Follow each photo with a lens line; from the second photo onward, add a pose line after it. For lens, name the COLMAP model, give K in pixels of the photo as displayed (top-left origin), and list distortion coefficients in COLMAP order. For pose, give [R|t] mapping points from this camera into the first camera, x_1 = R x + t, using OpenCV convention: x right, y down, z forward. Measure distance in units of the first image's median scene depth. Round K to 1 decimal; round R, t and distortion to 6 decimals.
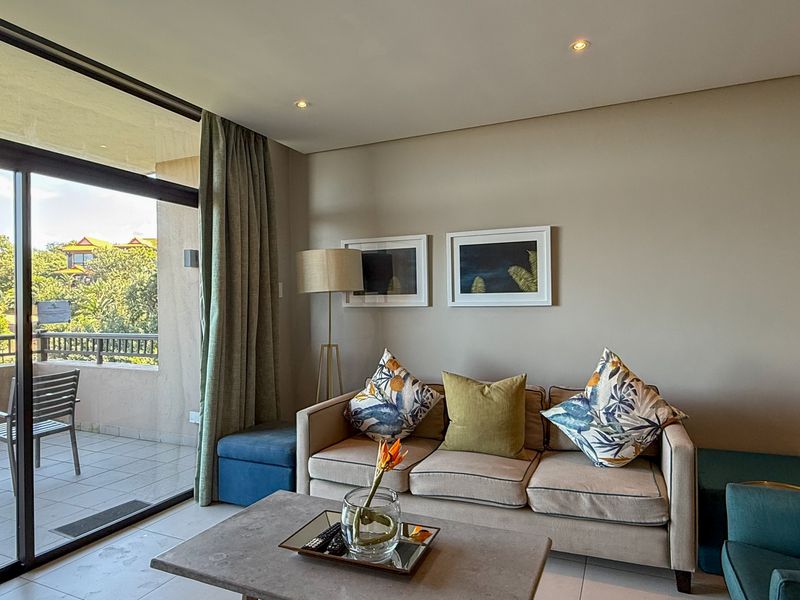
lens RADIAL K [[505.9, 0, 400.0], [0, 505.9, 300.0], [0, 0, 1]] dist [-0.004116, -0.000646]
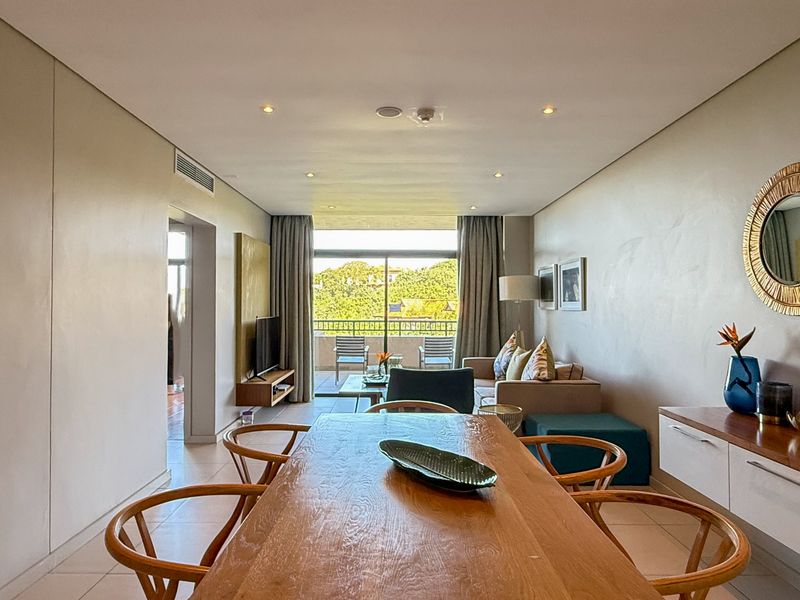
lens RADIAL K [[525.4, 0, 396.6], [0, 525.4, 297.5], [0, 0, 1]] dist [0.001094, 0.001511]
pose [[0.412693, 0.002836, -0.910866, 1.813246], [-0.005761, 0.999983, 0.000503, -0.032302], [0.910852, 0.005040, 0.412702, -0.159973]]
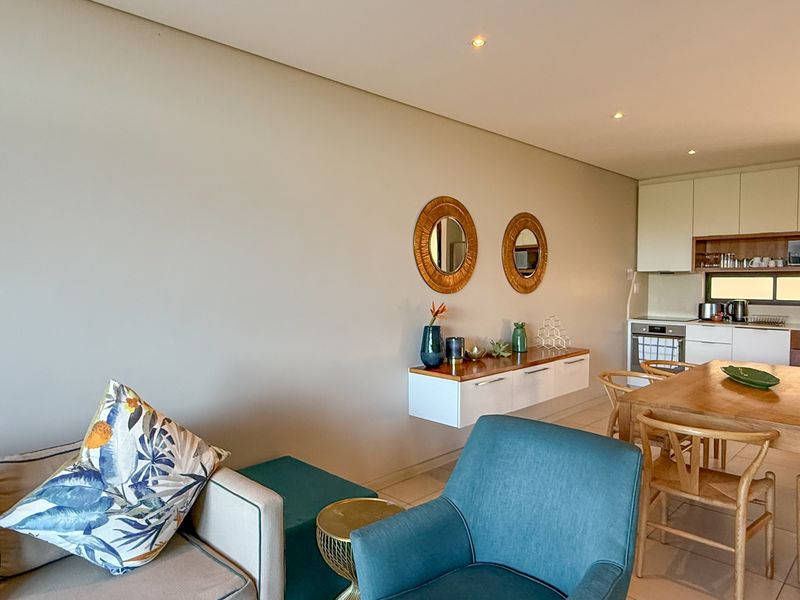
lens RADIAL K [[525.4, 0, 396.6], [0, 525.4, 297.5], [0, 0, 1]] dist [0.001094, 0.001511]
pose [[0.359804, -0.022286, 0.932762, -0.078461], [-0.007313, 0.999617, 0.026704, -0.029137], [-0.932999, -0.016429, 0.359503, 0.450736]]
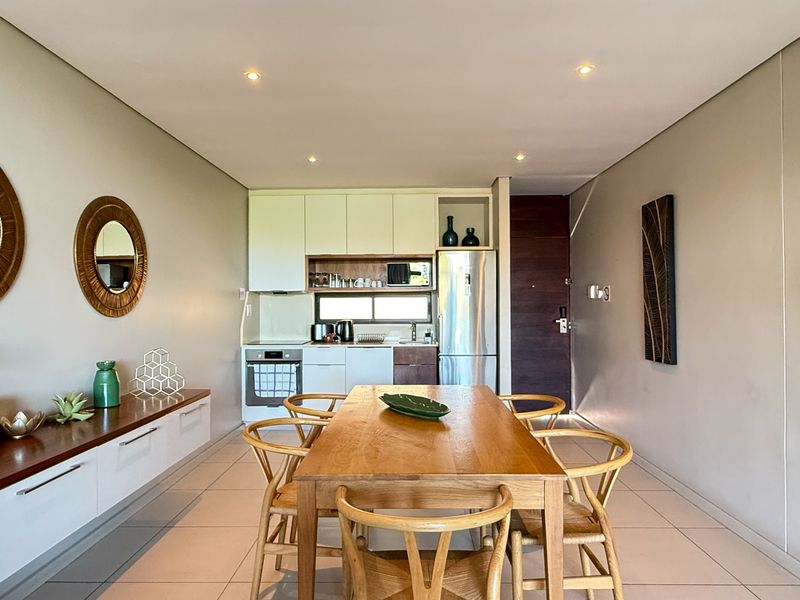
lens RADIAL K [[505.9, 0, 400.0], [0, 505.9, 300.0], [0, 0, 1]] dist [-0.004116, -0.000646]
pose [[-0.397779, 0.022319, 0.917210, 0.414087], [0.005808, 0.999745, -0.021808, -0.008061], [-0.917463, -0.003348, -0.397807, 0.542594]]
